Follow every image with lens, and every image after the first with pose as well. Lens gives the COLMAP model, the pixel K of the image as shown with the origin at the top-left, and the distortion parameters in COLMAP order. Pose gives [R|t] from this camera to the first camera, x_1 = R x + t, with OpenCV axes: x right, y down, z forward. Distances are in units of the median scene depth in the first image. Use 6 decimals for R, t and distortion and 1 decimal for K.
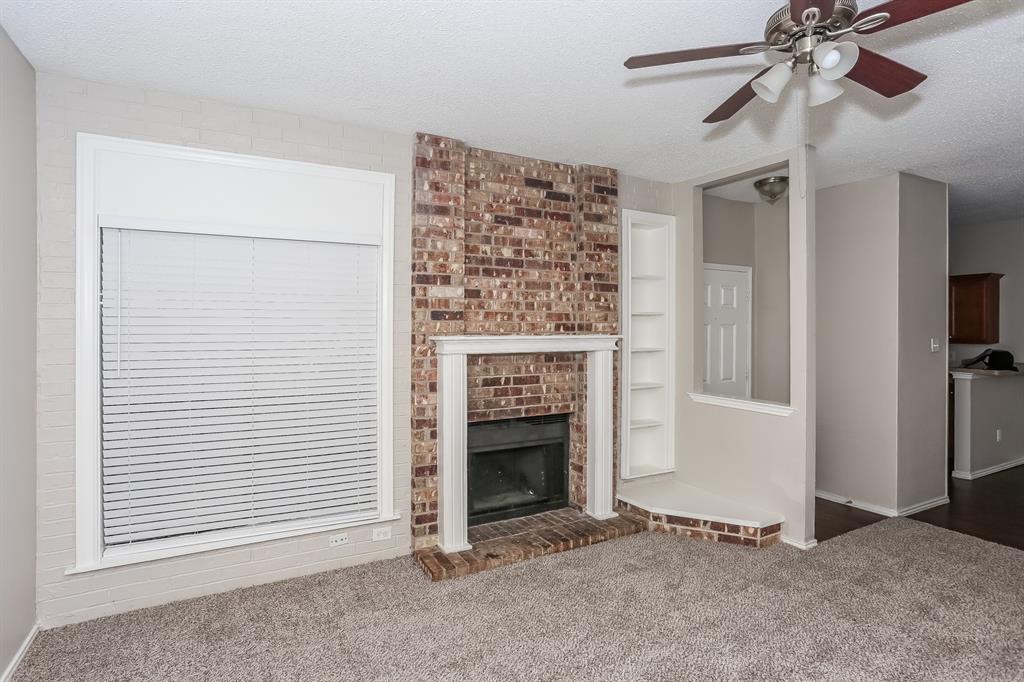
lens RADIAL K [[531.4, 0, 511.4], [0, 531.4, 332.2], [0, 0, 1]] dist [-0.043066, 0.021229]
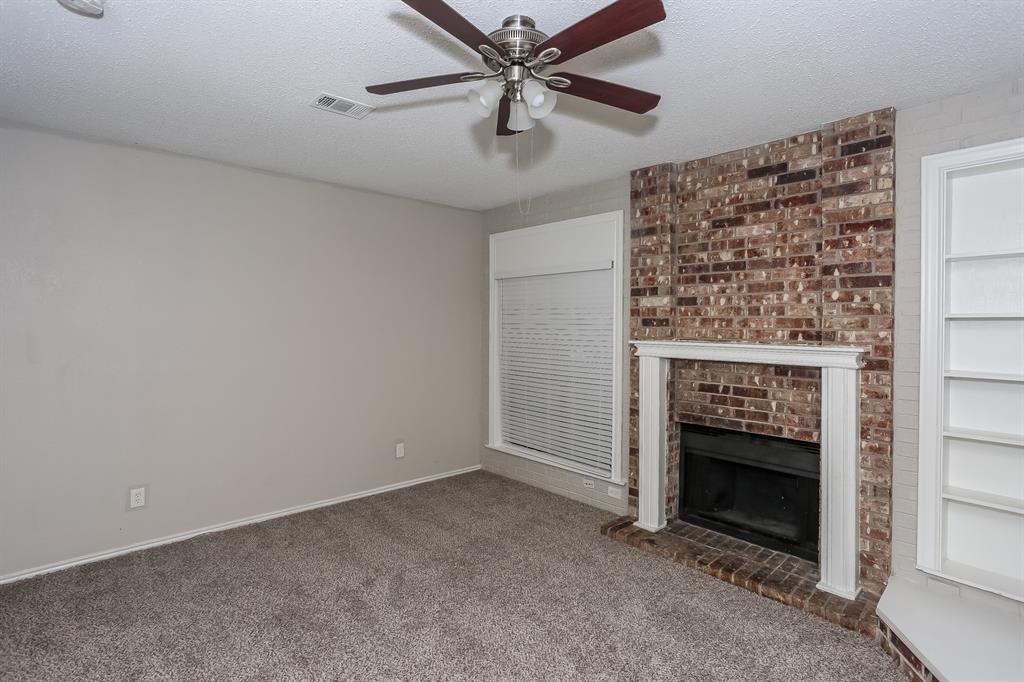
lens RADIAL K [[531.4, 0, 506.5], [0, 531.4, 335.7], [0, 0, 1]] dist [-0.043066, 0.021229]
pose [[0.208953, 0.023649, -0.977640, 0.827609], [-0.017065, 0.999644, 0.020534, -0.018608], [0.977777, 0.012393, 0.209282, 0.405750]]
